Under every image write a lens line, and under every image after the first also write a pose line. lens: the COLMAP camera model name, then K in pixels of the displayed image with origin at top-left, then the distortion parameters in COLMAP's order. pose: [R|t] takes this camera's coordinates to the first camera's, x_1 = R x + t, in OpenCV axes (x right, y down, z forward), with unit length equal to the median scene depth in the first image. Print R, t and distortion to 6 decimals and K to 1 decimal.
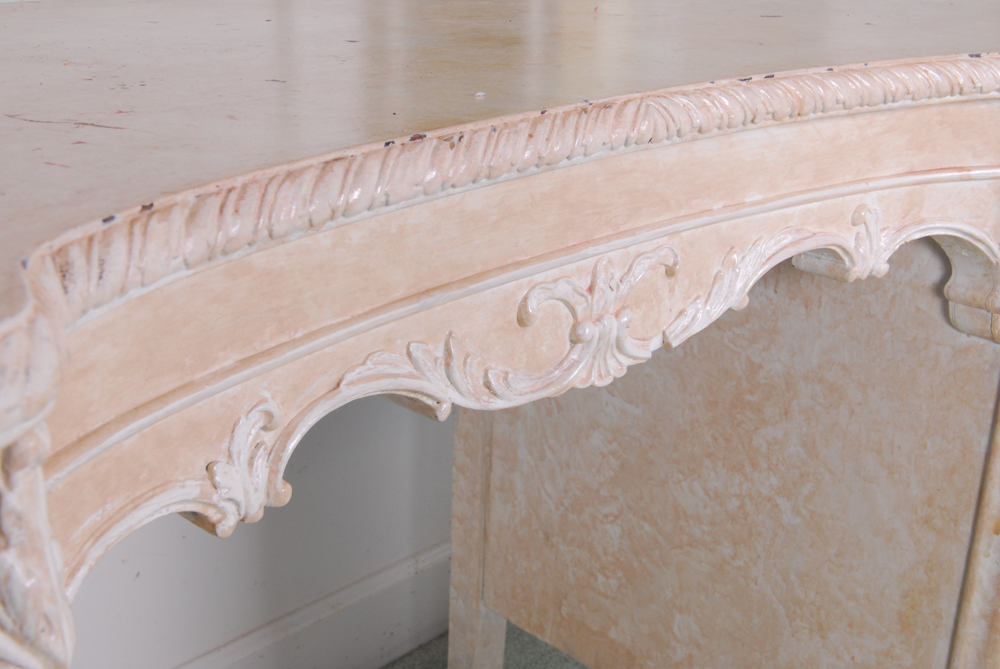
lens RADIAL K [[1332.0, 0, 500.0], [0, 1332.0, 334.5], [0, 0, 1]] dist [-0.012639, -0.024911]
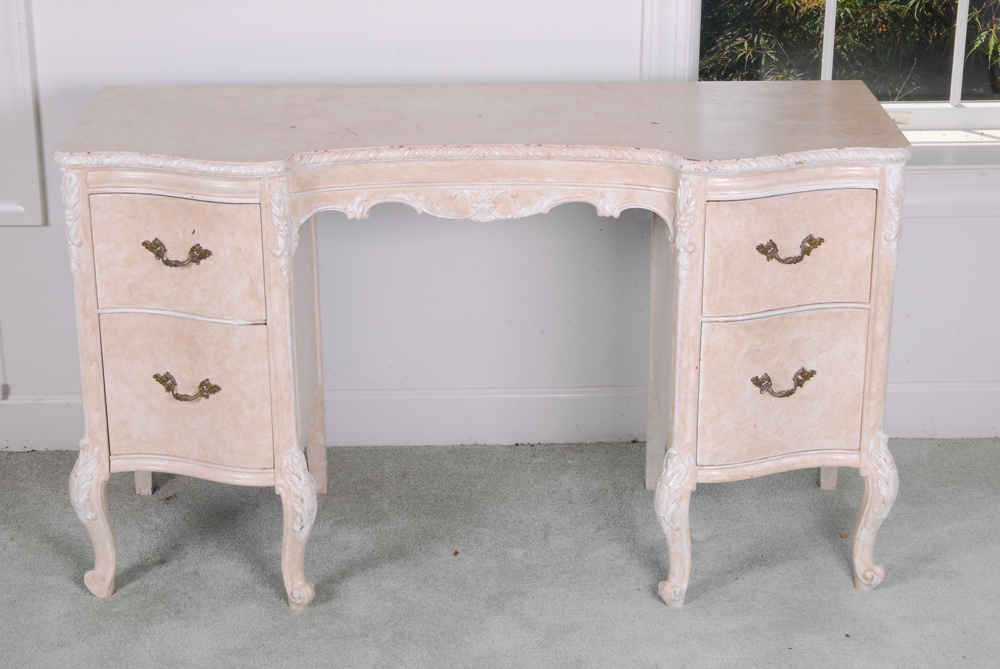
lens RADIAL K [[2097.2, 0, 500.0], [0, 2097.2, 334.5], [0, 0, 1]] dist [0.028304, 0.130472]
pose [[0.701802, 0.197969, -0.684311, 3.993267], [-0.218637, 0.974106, 0.057581, -0.002299], [0.677991, 0.109206, 0.726913, -3.029523]]
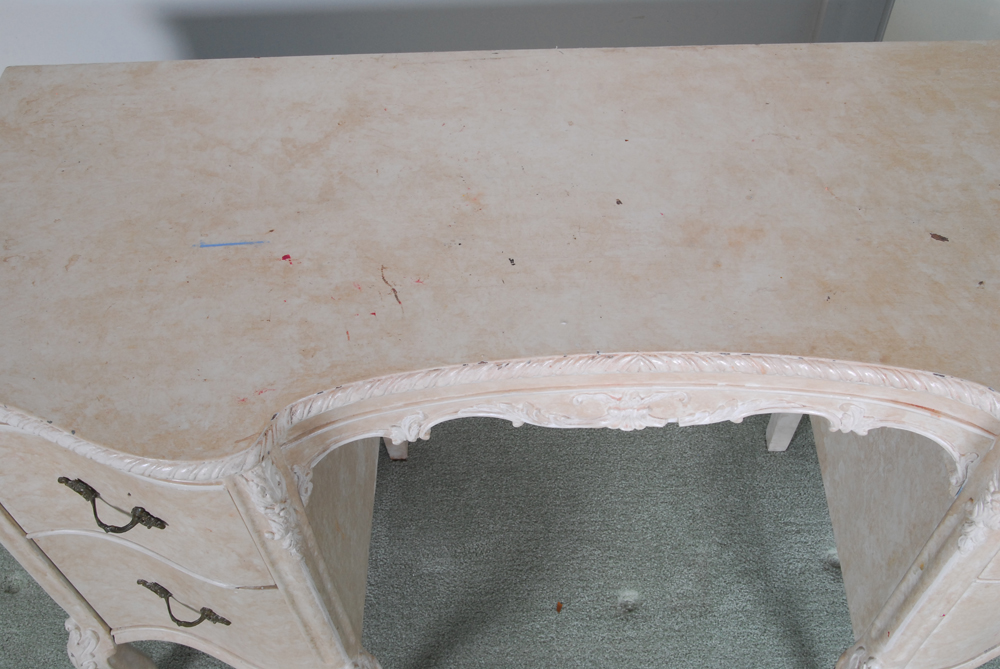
lens RADIAL K [[997.3, 0, 500.0], [0, 997.3, 334.5], [0, 0, 1]] dist [-0.048834, 0.000542]
pose [[0.688897, 0.528157, -0.496459, 0.629123], [-0.194785, 0.794597, 0.575043, -0.930806], [0.698198, -0.299442, 0.650272, -0.125122]]
